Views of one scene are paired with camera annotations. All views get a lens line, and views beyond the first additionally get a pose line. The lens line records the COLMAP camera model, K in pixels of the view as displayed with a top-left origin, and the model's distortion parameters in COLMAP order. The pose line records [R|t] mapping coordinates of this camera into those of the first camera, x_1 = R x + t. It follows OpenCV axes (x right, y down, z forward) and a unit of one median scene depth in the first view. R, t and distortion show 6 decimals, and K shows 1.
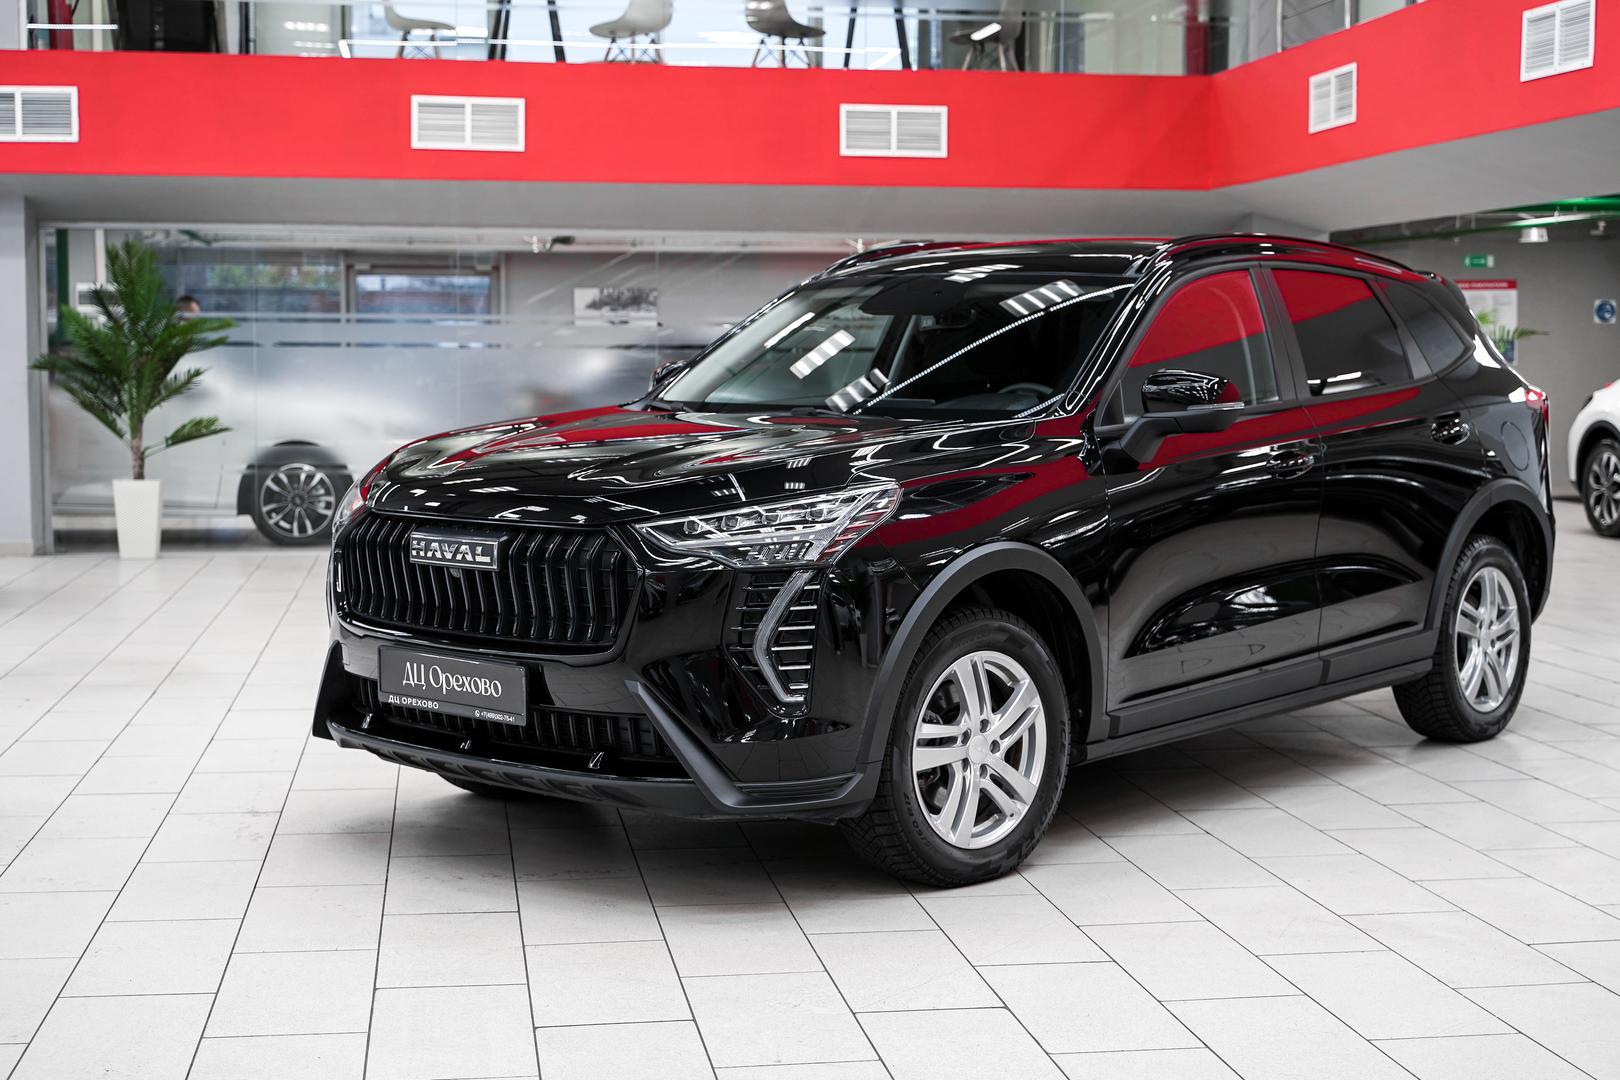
lens RADIAL K [[2365.6, 0, 805.9], [0, 2365.6, 543.9], [0, 0, 1]] dist [0.008123, 0.000000]
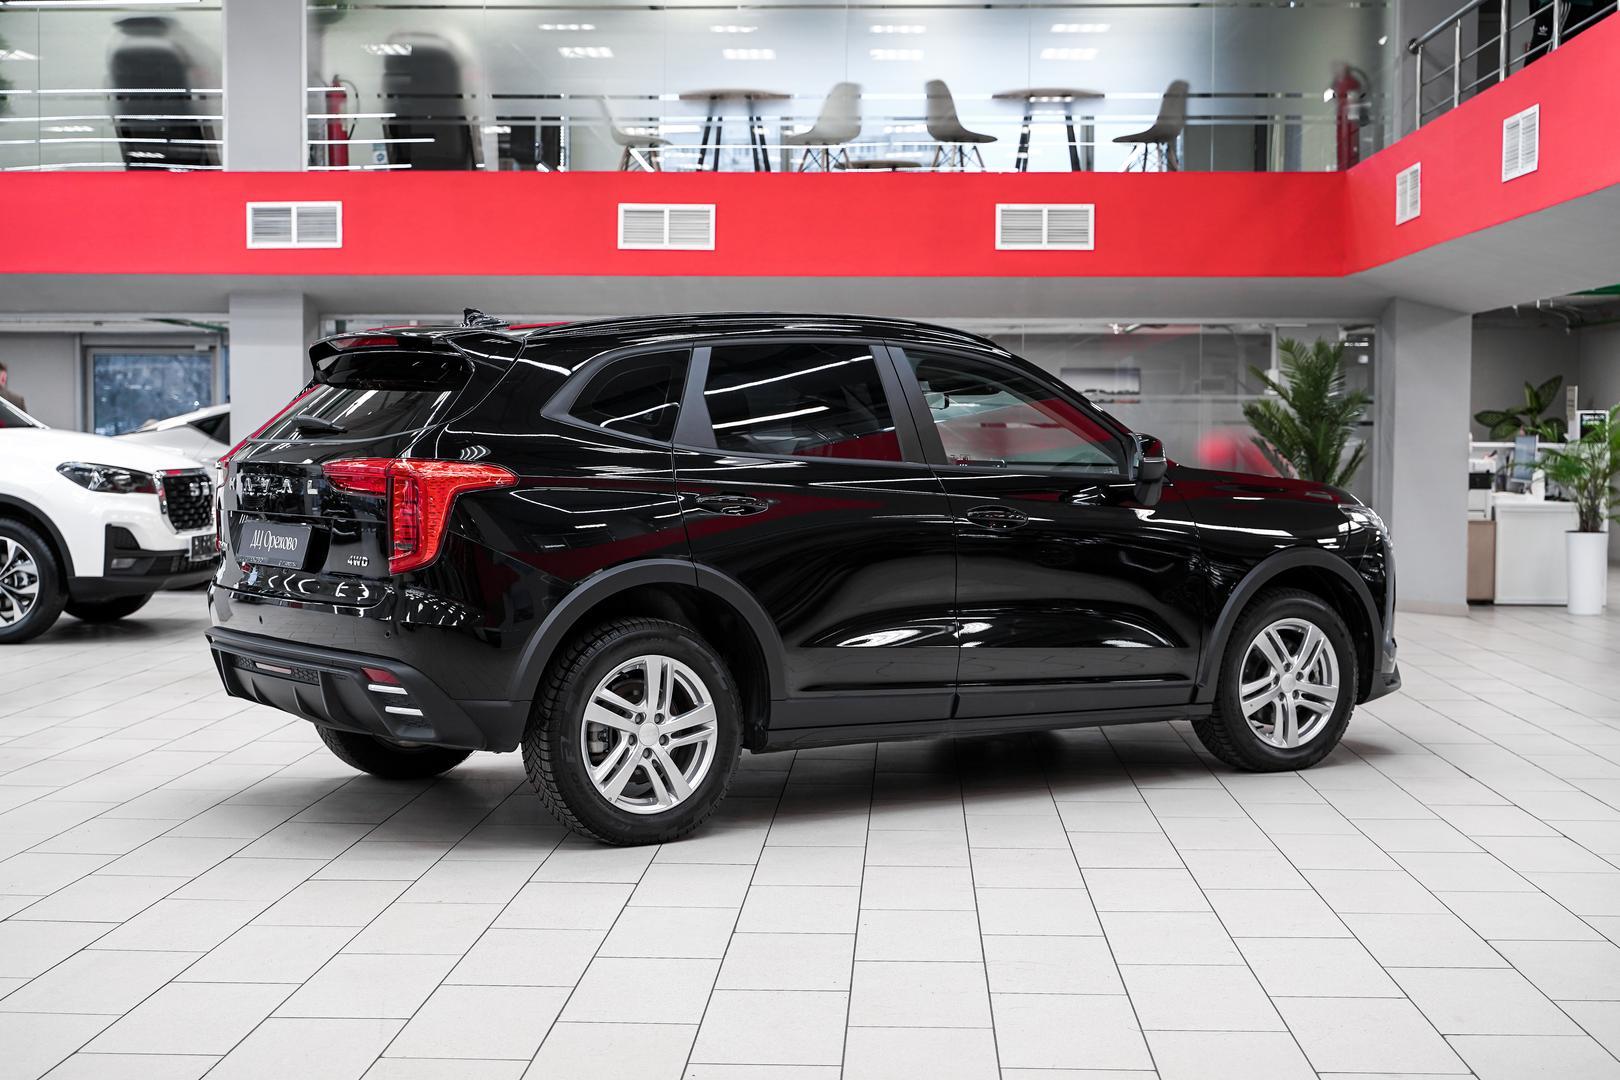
lens RADIAL K [[2291.9, 0, 811.7], [0, 2291.9, 531.0], [0, 0, 1]] dist [-0.001800, 0.000000]
pose [[0.982499, 0.009244, -0.186040, 0.132686], [-0.016068, 0.999251, -0.035207, 0.007781], [0.185575, 0.037580, 0.981911, -0.072022]]
